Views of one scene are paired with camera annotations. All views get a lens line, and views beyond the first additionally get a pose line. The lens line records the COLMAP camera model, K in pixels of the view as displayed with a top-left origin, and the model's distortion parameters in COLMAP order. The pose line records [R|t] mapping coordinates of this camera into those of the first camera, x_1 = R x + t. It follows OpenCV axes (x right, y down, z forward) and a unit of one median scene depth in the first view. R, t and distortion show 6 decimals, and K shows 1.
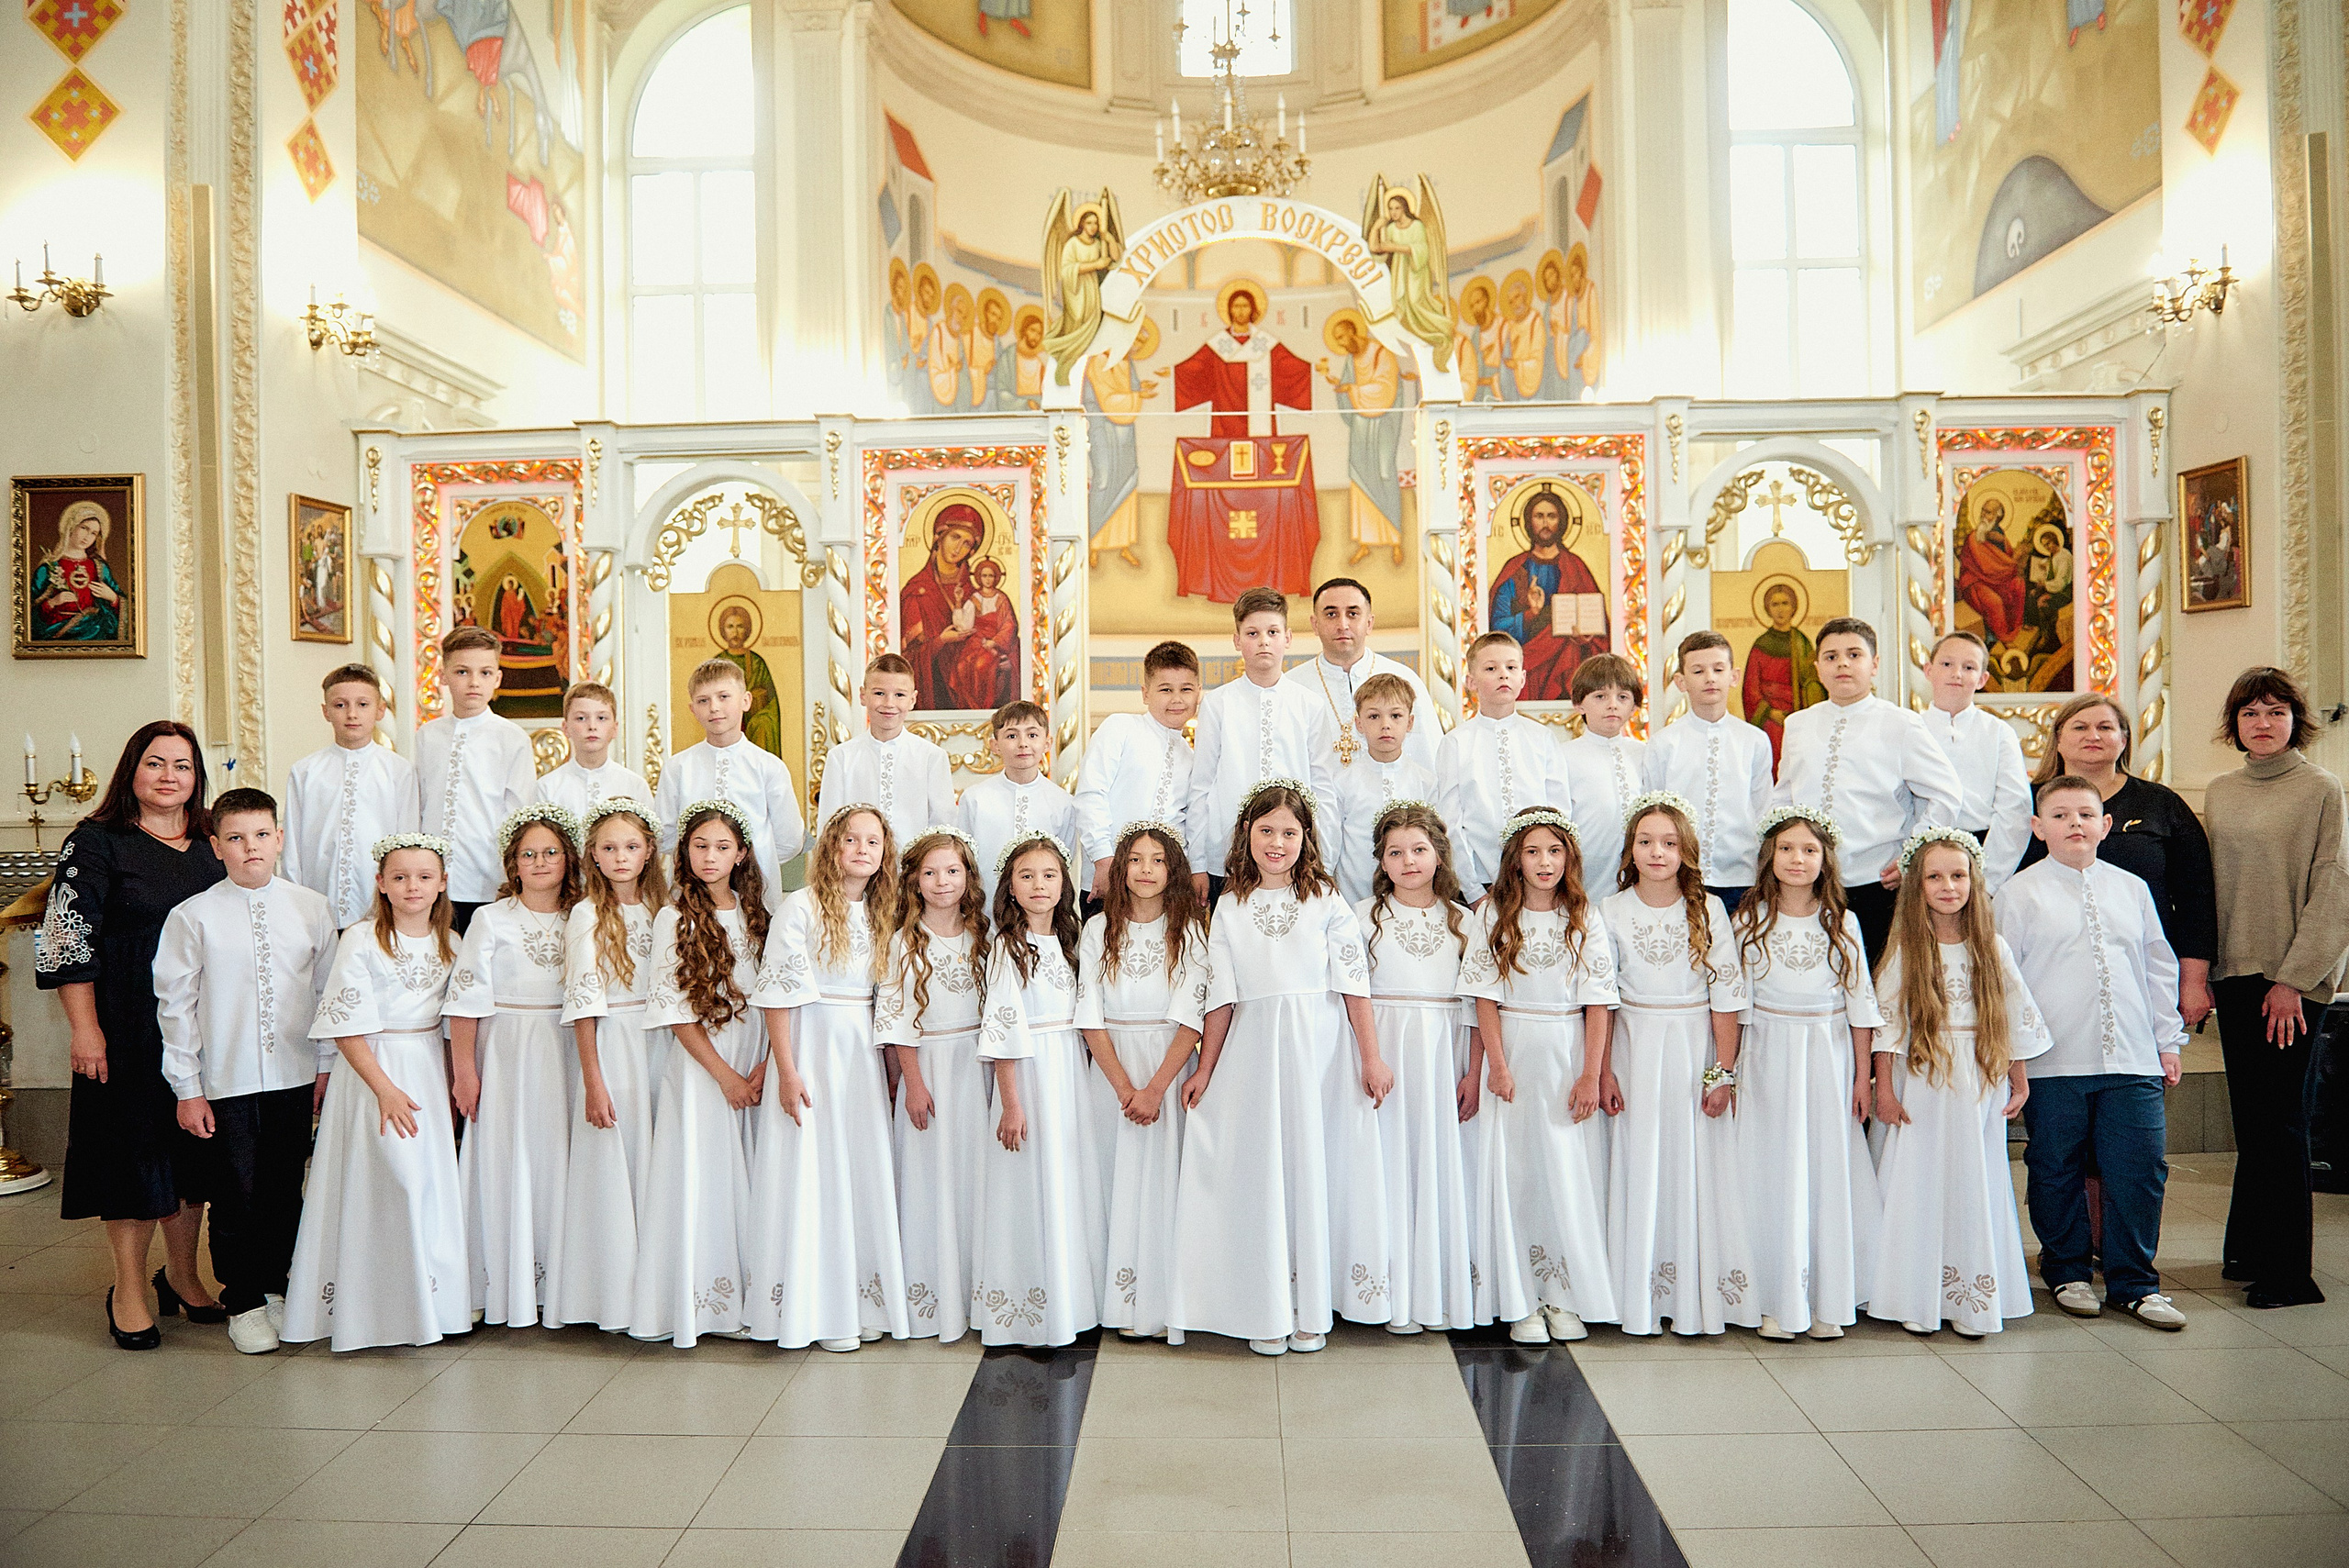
lens RADIAL K [[1589.3, 0, 1147.3], [0, 1589.3, 753.2], [0, 0, 1]] dist [-0.001956, 0.002713]
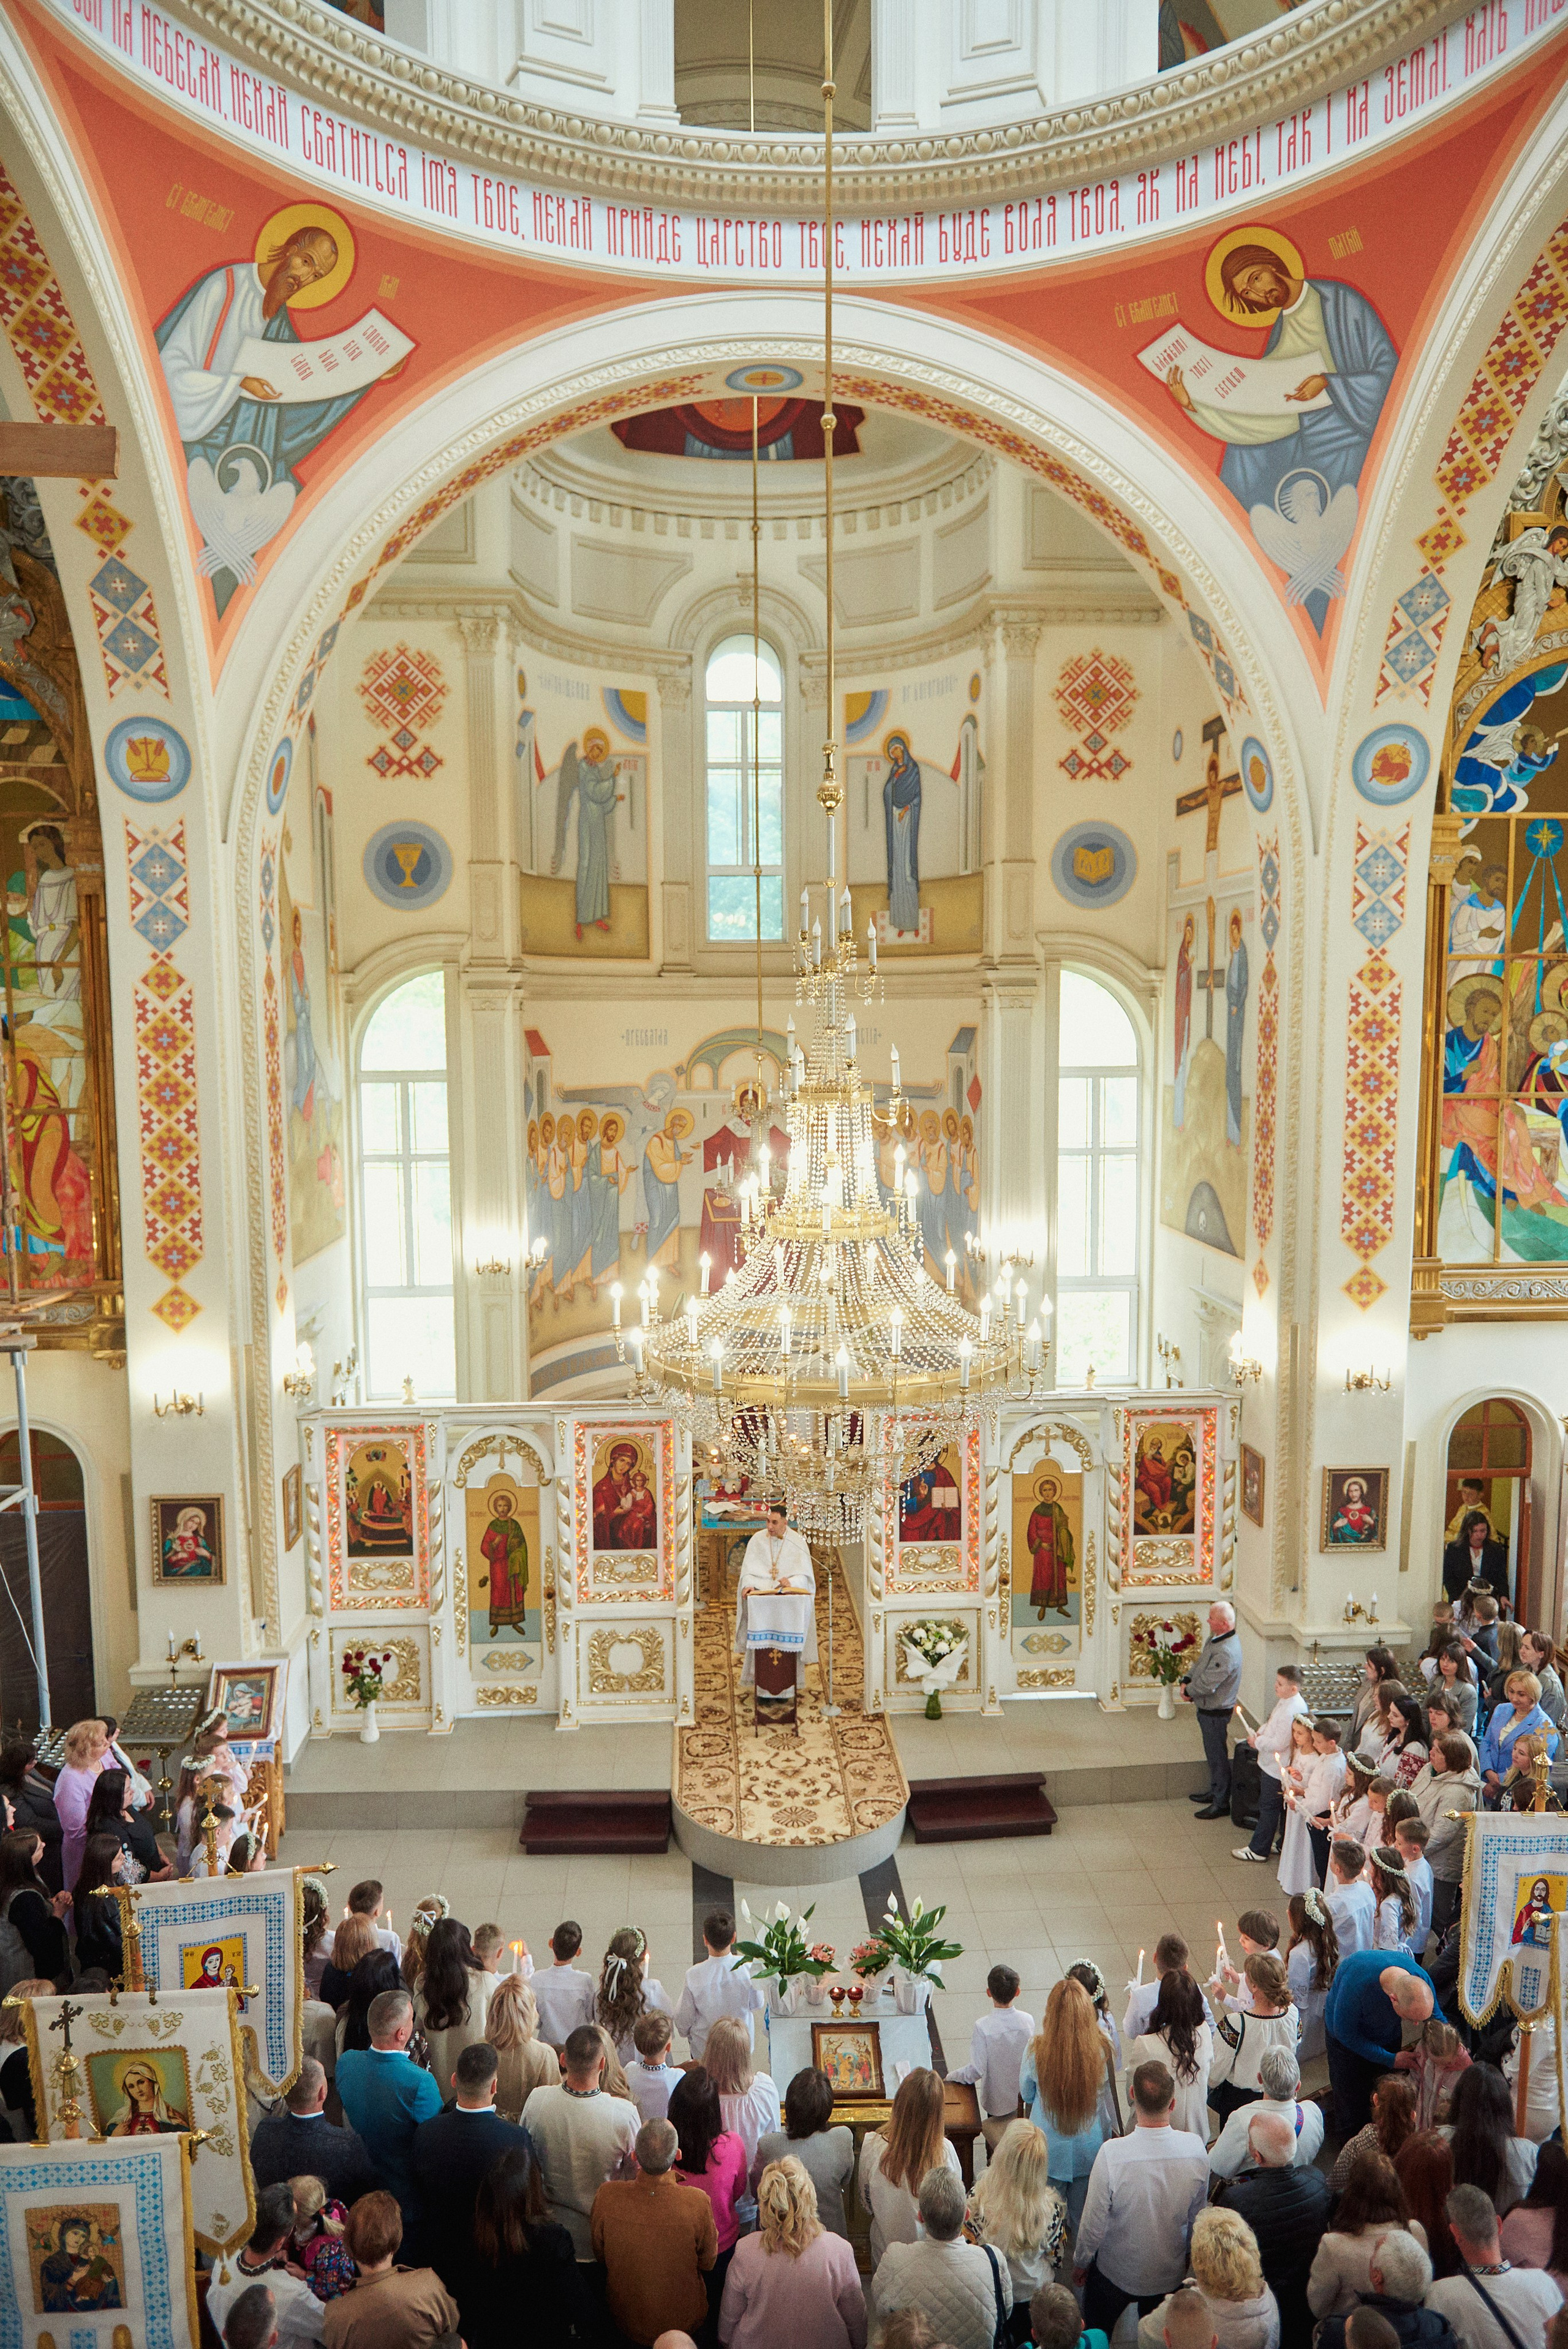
lens RADIAL K [[1589.3, 0, 799.1], [0, 1589.3, 1164.9], [0, 0, 1]] dist [-0.001956, 0.002713]
pose [[0.991561, -0.002307, 0.129619, -0.155319], [-0.010940, 0.994786, 0.101392, -0.675638], [-0.129178, -0.101955, 0.986366, -0.843977]]
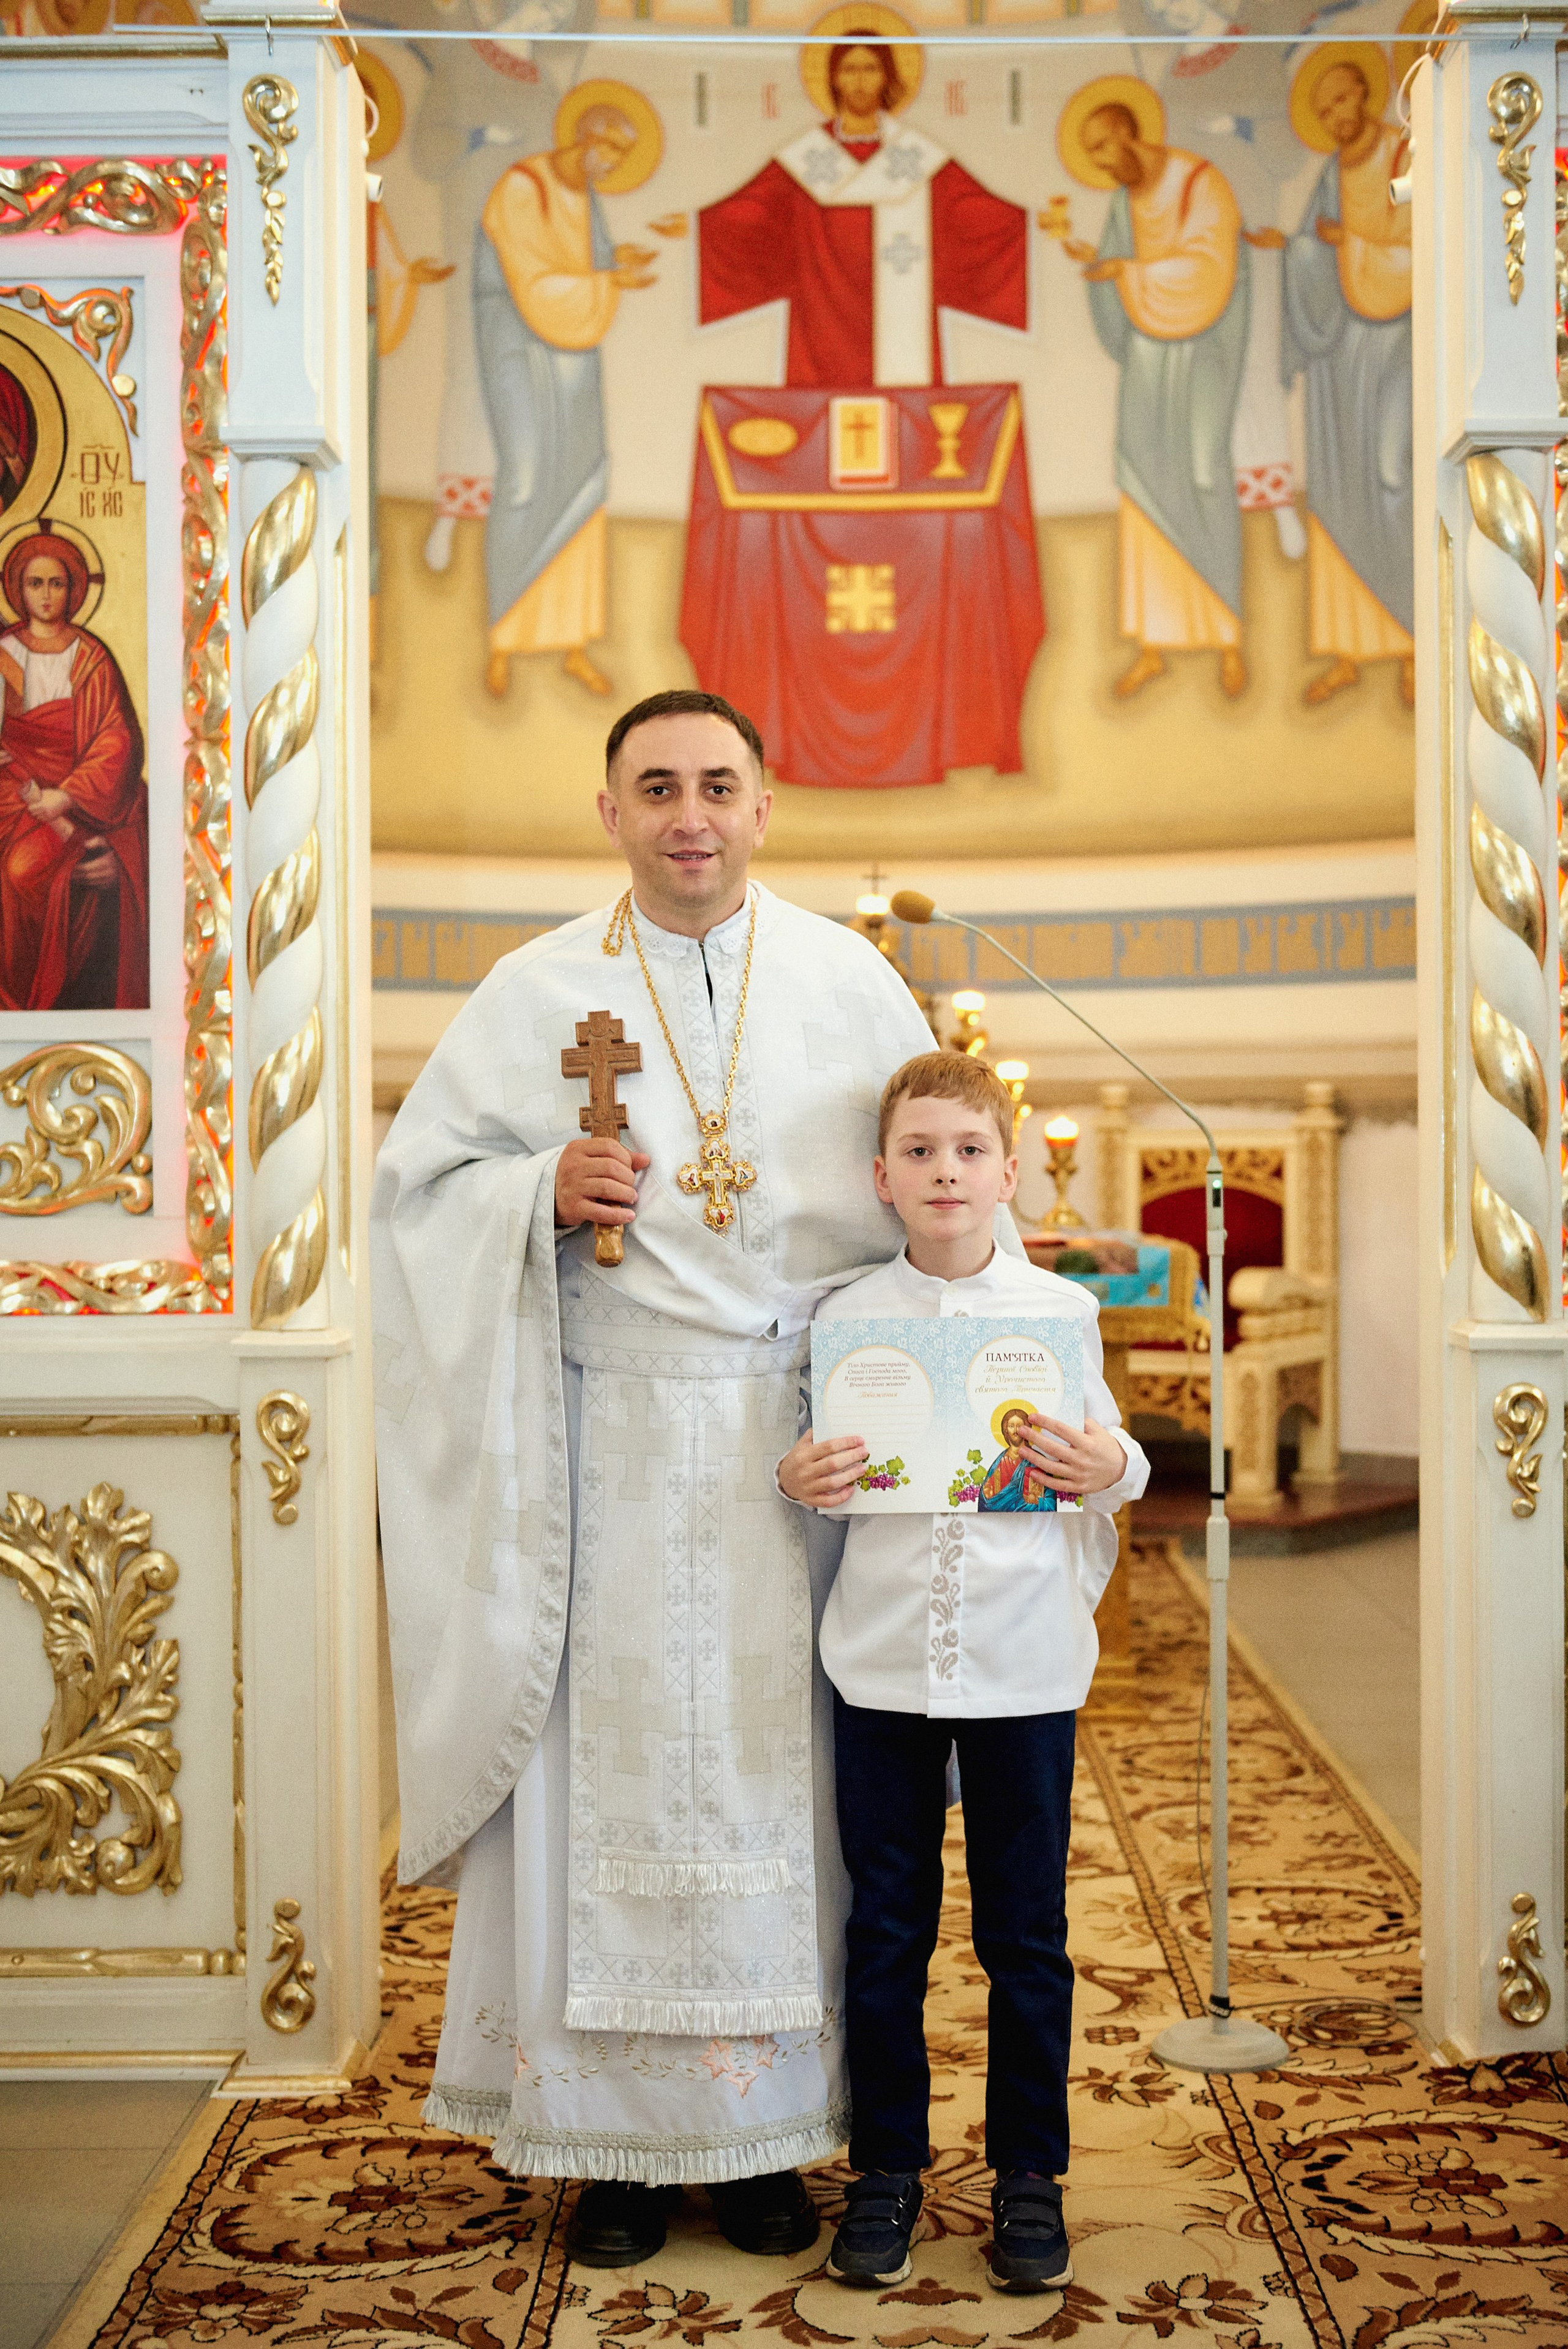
lens RADIAL K [[3040.7, 0, 812.9], [0, 3040.7, 1182.4], [0, 0, 1]] dist [0.000110, 0.000000]
pose [[0.998906, 0.007310, 0.046197, 0.023395], [-0.007834, 0.999907, 0.011165, -0.001843], [-0.046111, -0.011514, 0.998870, 0.394503]]
